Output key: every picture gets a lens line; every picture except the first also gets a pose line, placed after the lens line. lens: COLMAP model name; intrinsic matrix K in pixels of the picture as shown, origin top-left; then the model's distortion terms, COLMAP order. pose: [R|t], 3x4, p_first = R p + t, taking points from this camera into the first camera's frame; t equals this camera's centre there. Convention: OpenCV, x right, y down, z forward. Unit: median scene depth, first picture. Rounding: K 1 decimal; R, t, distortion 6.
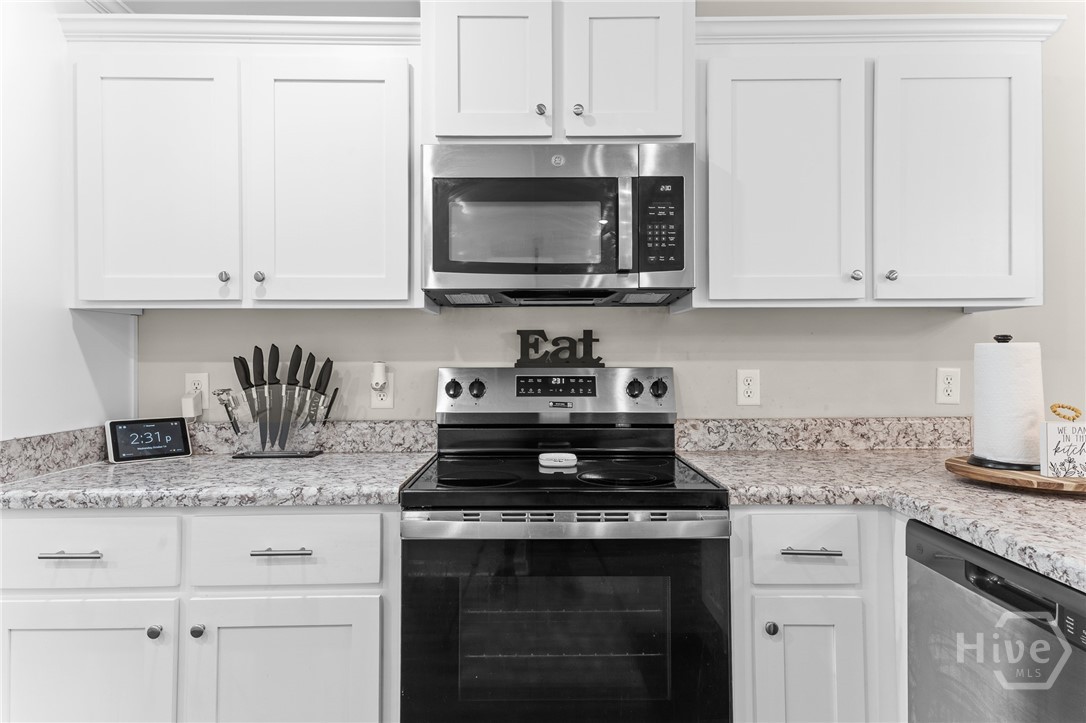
lens RADIAL K [[652.5, 0, 539.7], [0, 652.5, 346.7], [0, 0, 1]] dist [0.035995, -0.000531]
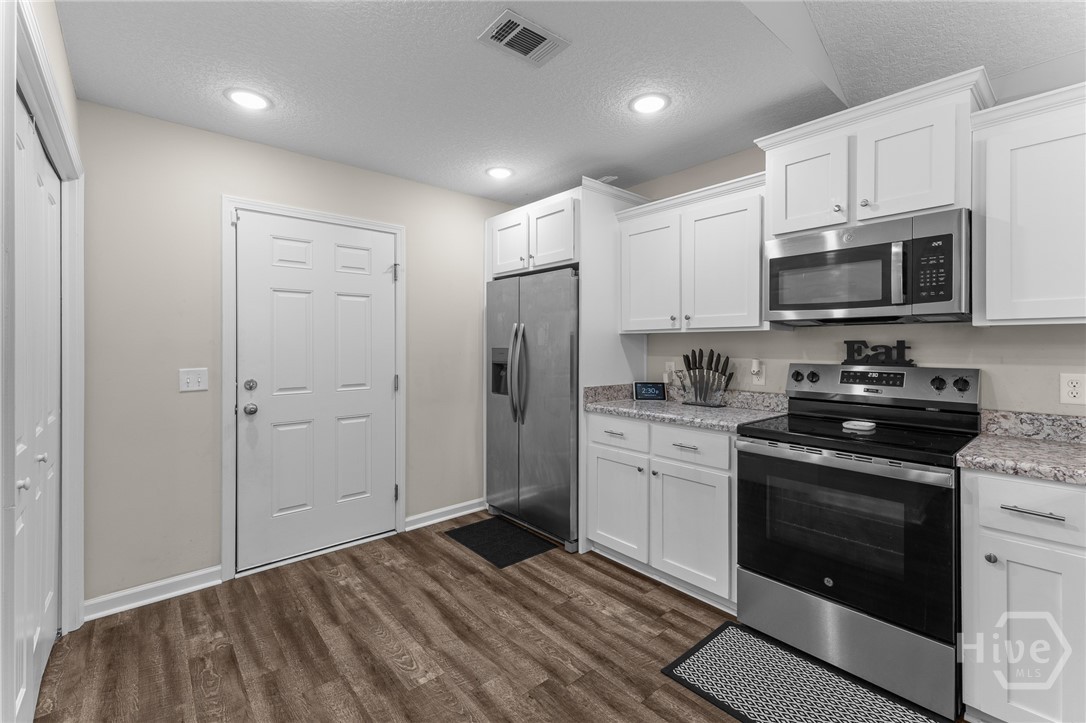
lens RADIAL K [[466.8, 0, 542.8], [0, 466.8, 346.2], [0, 0, 1]] dist [0.001973, 0.000106]
pose [[0.648323, 0.005689, -0.761344, 0.358437], [0.008467, 0.999856, 0.014681, -0.036085], [0.761318, -0.015965, 0.648182, -0.273546]]
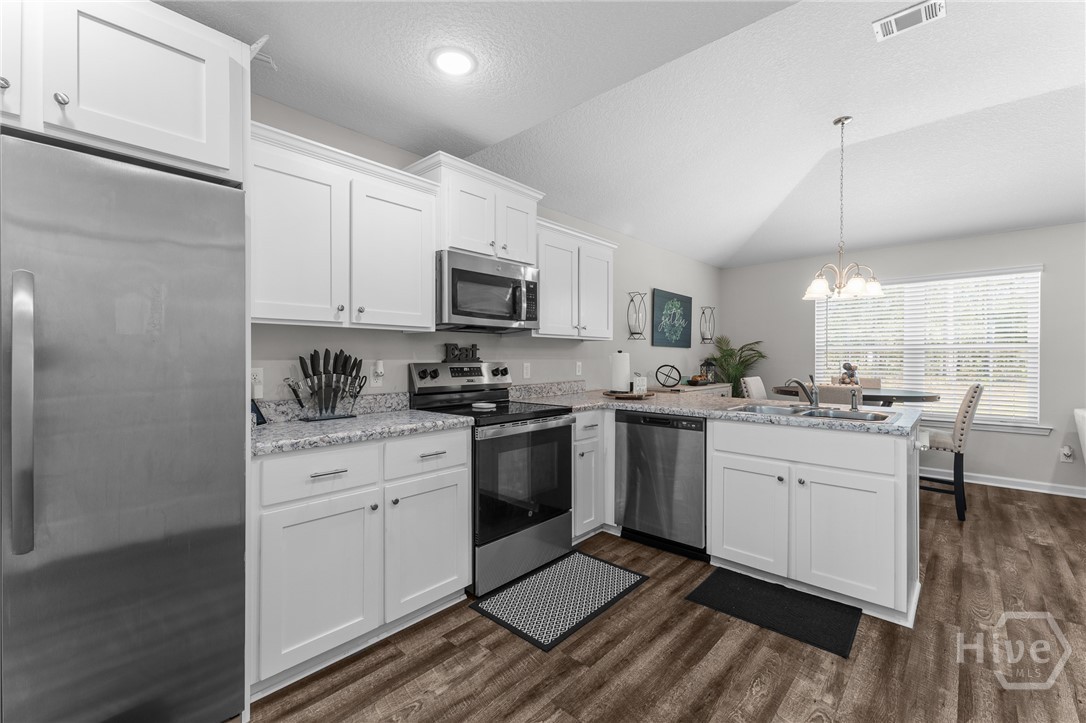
lens RADIAL K [[461.5, 0, 545.0], [0, 461.5, 357.4], [0, 0, 1]] dist [0.001061, -0.000060]
pose [[0.674178, 0.003306, 0.738561, -0.879866], [-0.013081, 0.999887, 0.007465, 0.001882], [-0.738453, -0.014694, 0.674145, -0.145093]]
